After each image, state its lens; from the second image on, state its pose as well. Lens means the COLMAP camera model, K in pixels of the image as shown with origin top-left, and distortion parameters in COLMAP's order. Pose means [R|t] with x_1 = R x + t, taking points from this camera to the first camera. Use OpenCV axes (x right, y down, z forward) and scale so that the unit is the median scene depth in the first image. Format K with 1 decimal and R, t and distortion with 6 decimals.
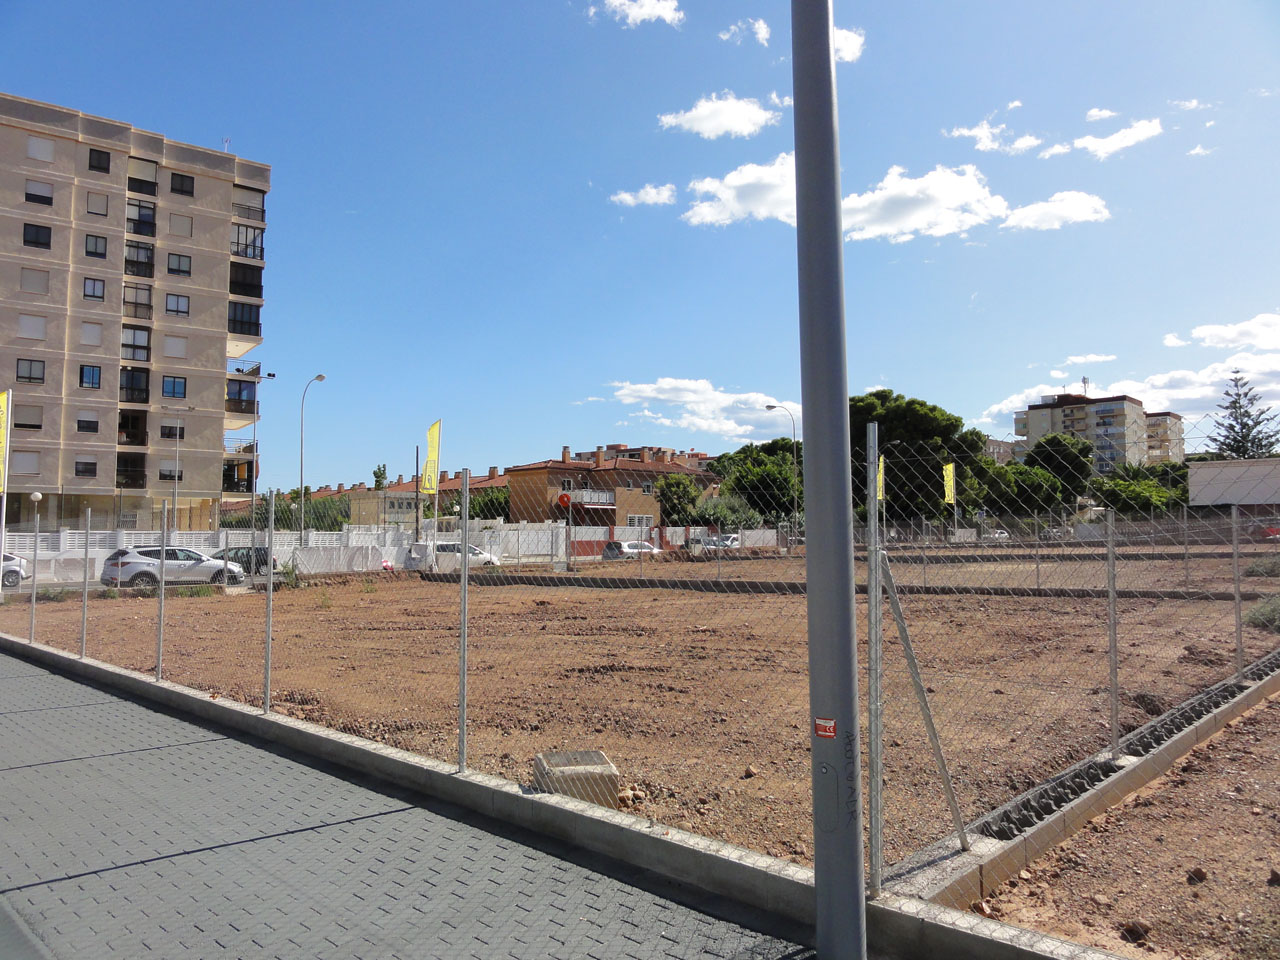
lens RADIAL K [[901.6, 0, 645.8], [0, 901.6, 474.8], [0, 0, 1]] dist [0.000049, -0.001945]
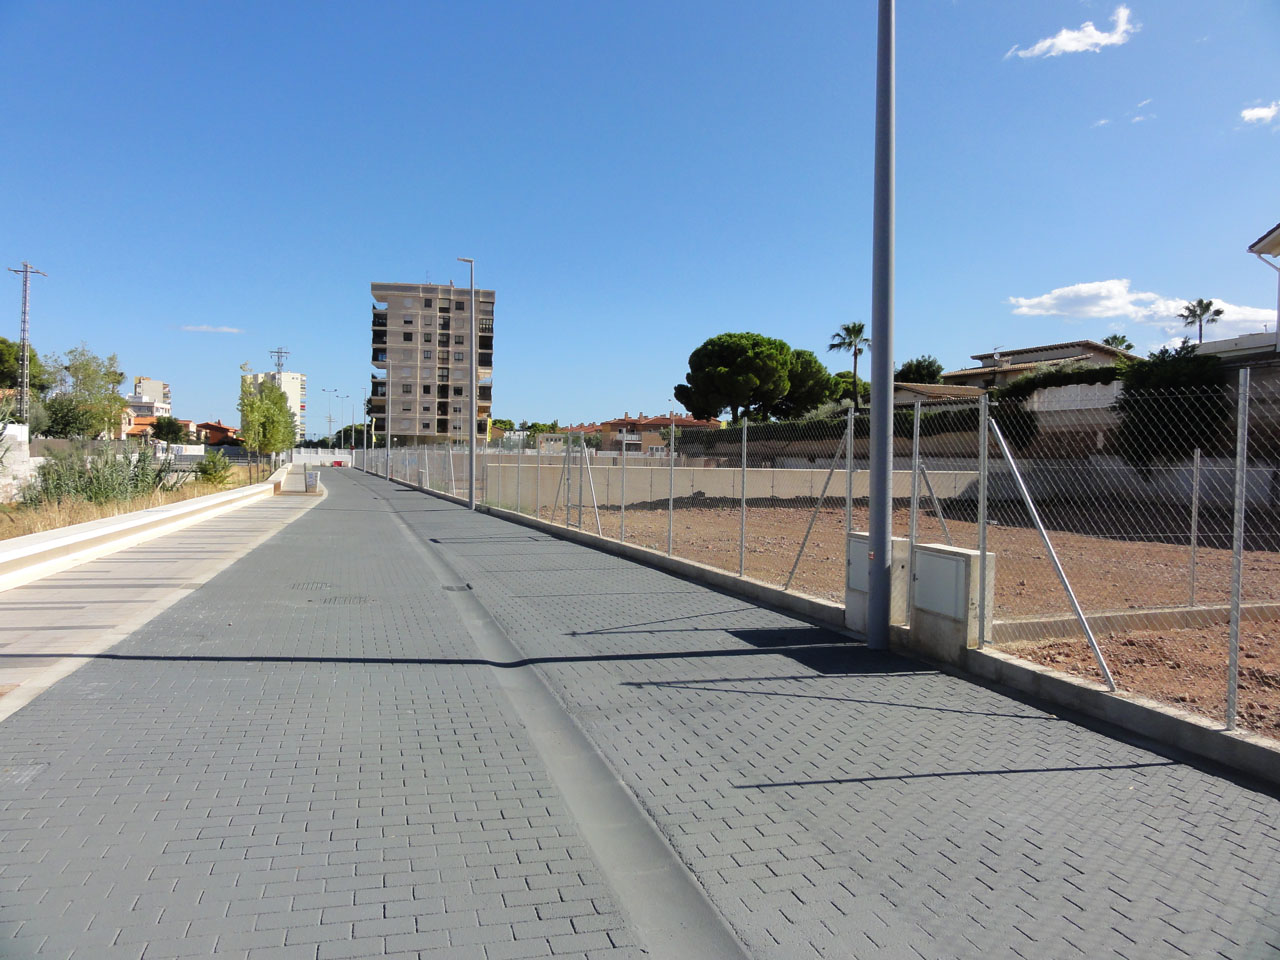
lens RADIAL K [[901.6, 0, 641.5], [0, 901.6, 477.0], [0, 0, 1]] dist [0.000049, -0.001945]
pose [[0.902253, 0.031601, -0.430048, 1.006732], [0.007214, 0.996065, 0.088328, -0.079434], [0.431147, -0.082797, 0.898475, -1.023863]]
